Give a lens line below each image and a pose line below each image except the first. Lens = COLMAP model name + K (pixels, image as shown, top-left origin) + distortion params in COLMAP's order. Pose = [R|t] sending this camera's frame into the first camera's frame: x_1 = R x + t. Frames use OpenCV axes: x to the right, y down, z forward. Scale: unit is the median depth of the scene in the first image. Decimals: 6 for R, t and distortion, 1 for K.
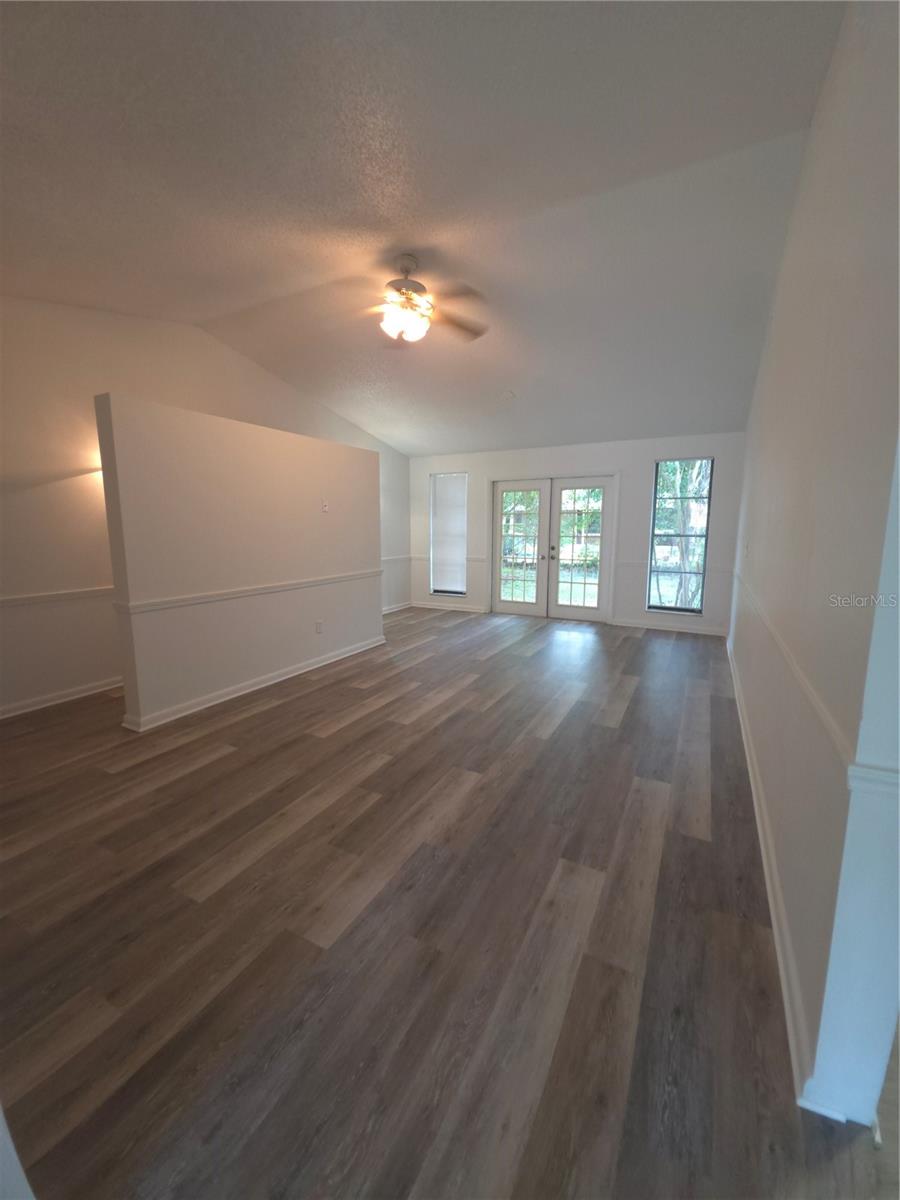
lens RADIAL K [[479.3, 0, 442.7], [0, 479.3, 591.7], [0, 0, 1]] dist [0.001992, -0.000506]
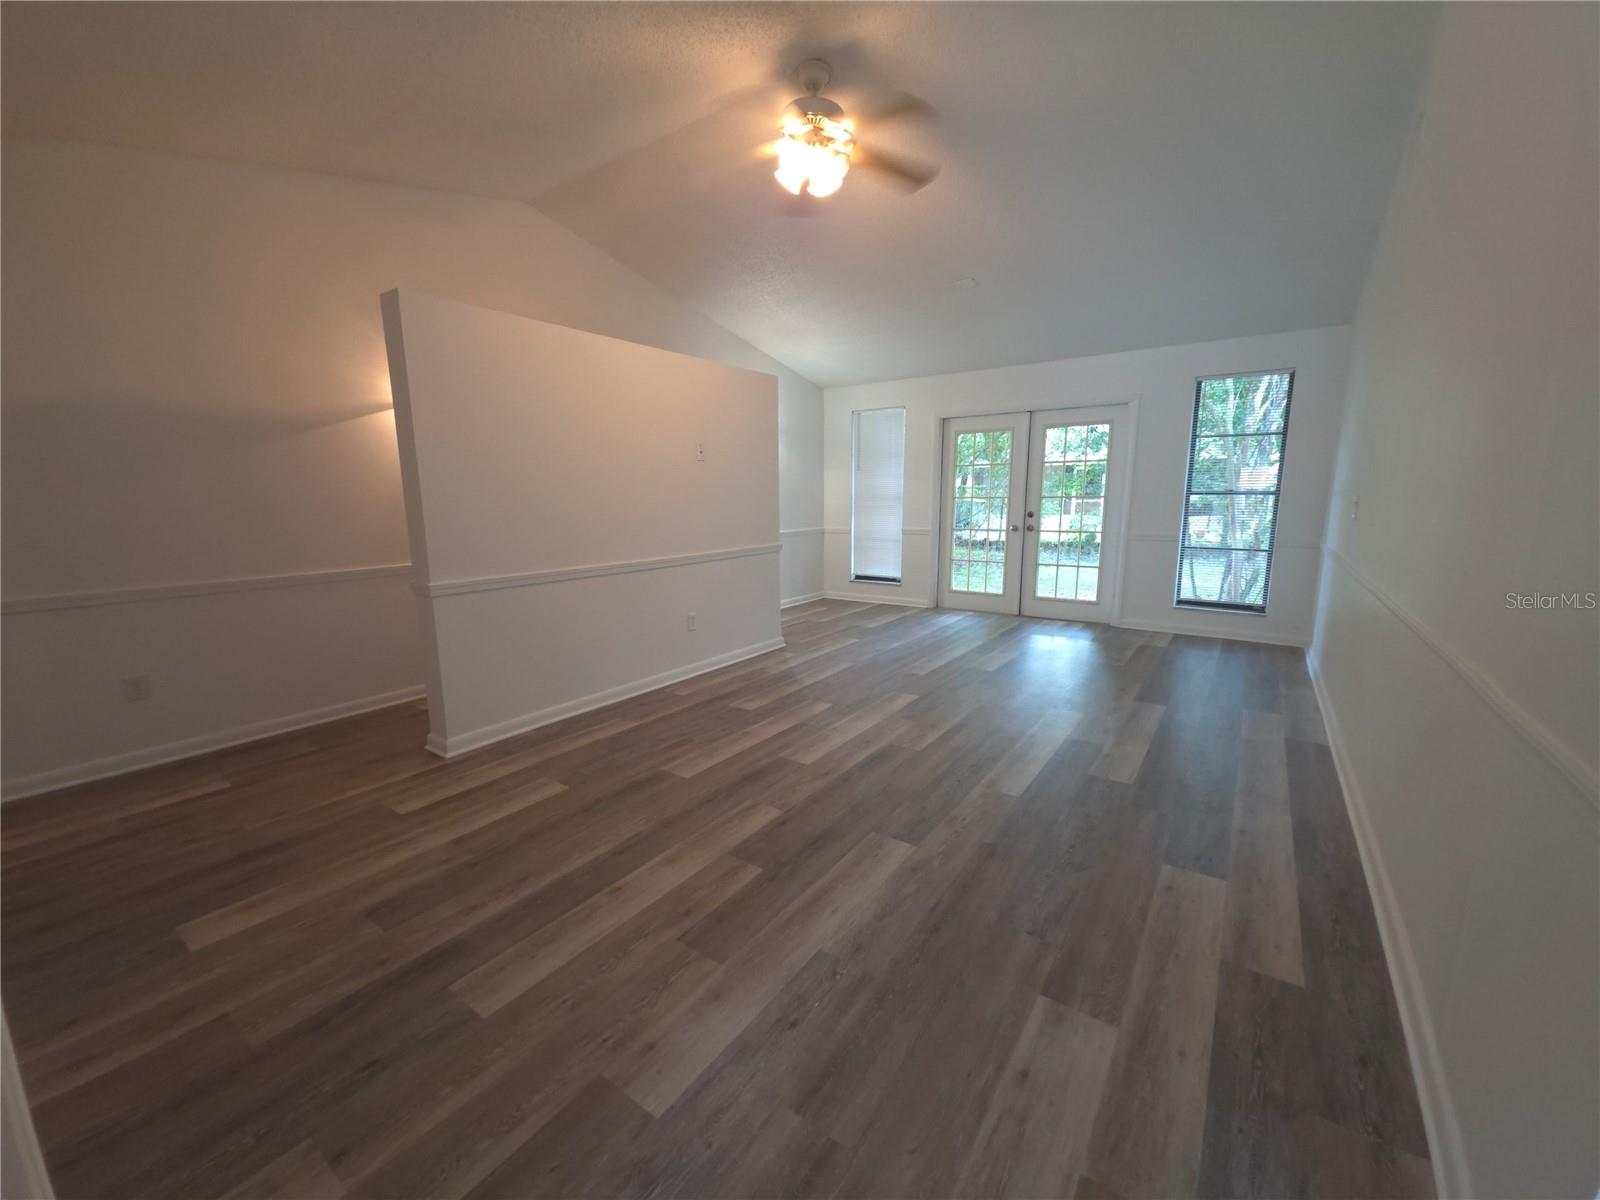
lens RADIAL K [[639.0, 0, 794.4], [0, 639.0, 606.4], [0, 0, 1]] dist [0.001992, -0.000506]
pose [[0.992610, 0.013974, -0.120538, 0.014694], [-0.009427, 0.999225, 0.038215, 0.016783], [0.120978, -0.036796, 0.991973, 0.098394]]
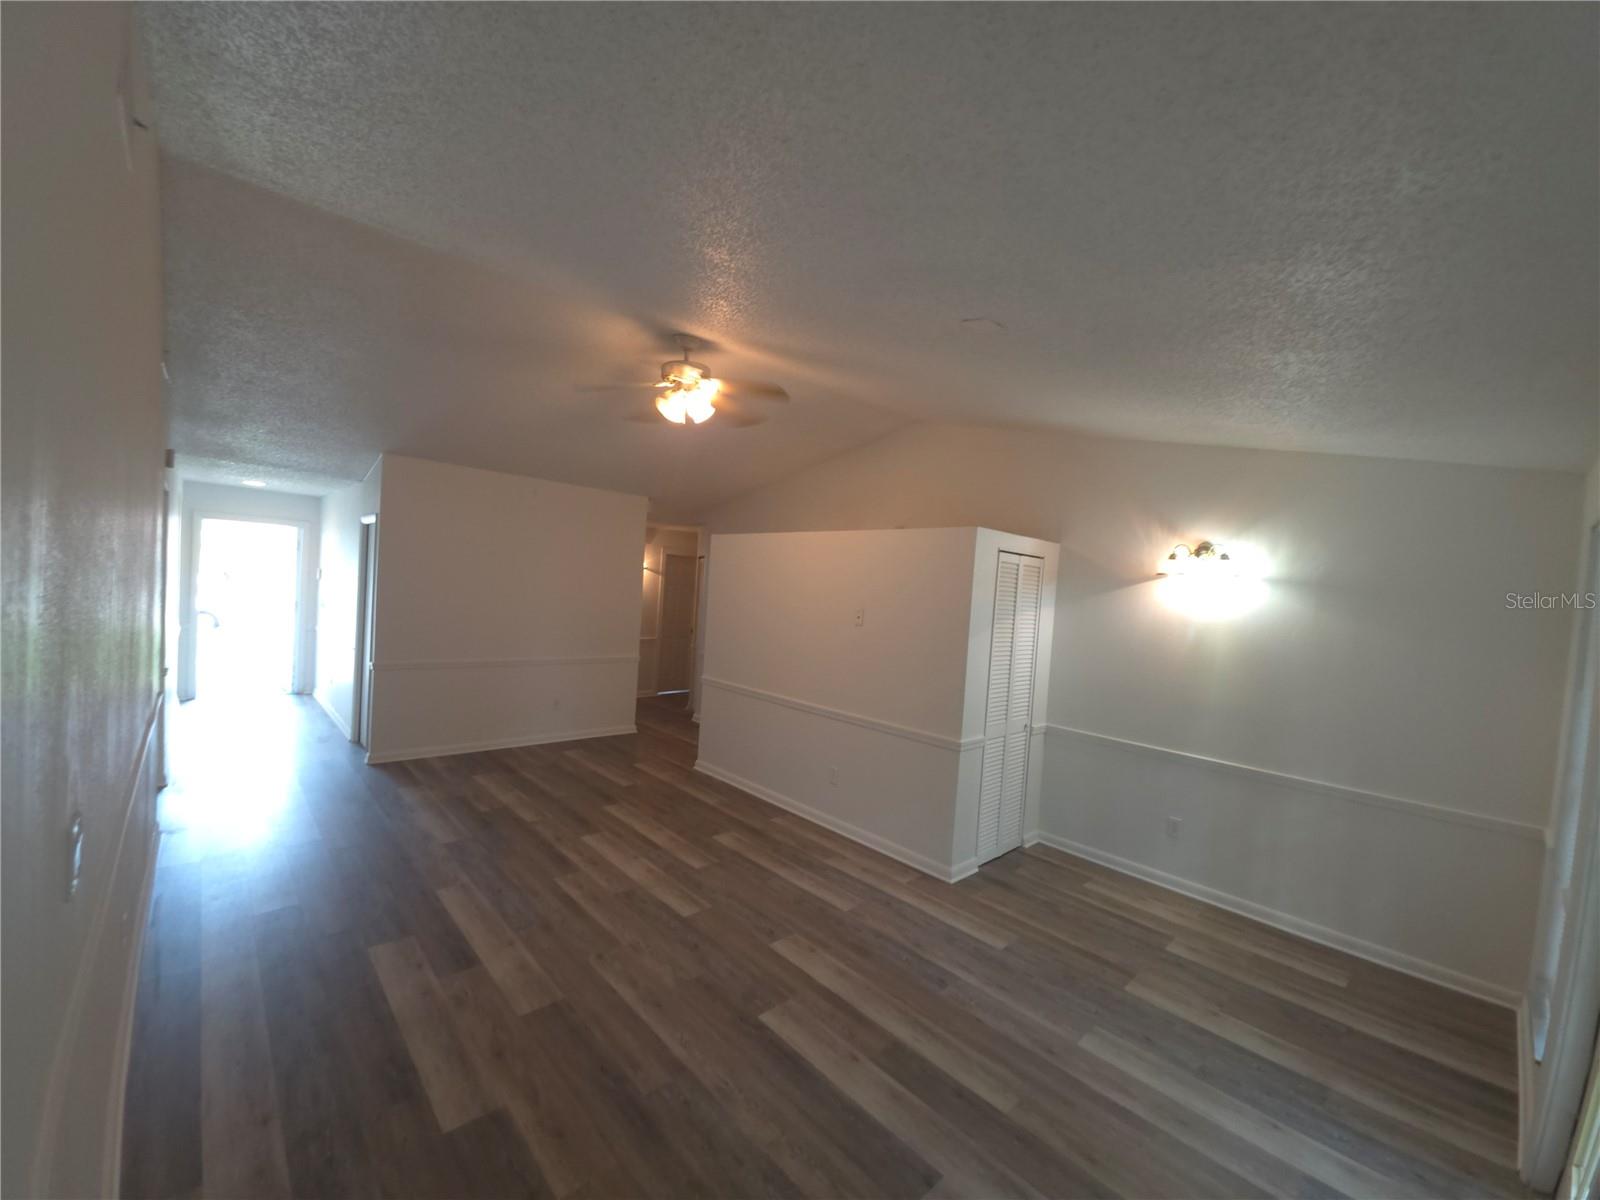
lens RADIAL K [[639.0, 0, 794.4], [0, 639.0, 606.4], [0, 0, 1]] dist [0.001992, -0.000506]
pose [[-0.317834, 0.008100, -0.948112, 0.983429], [-0.194957, 0.978038, 0.073711, -0.342853], [0.927887, 0.208269, -0.309274, 1.685921]]
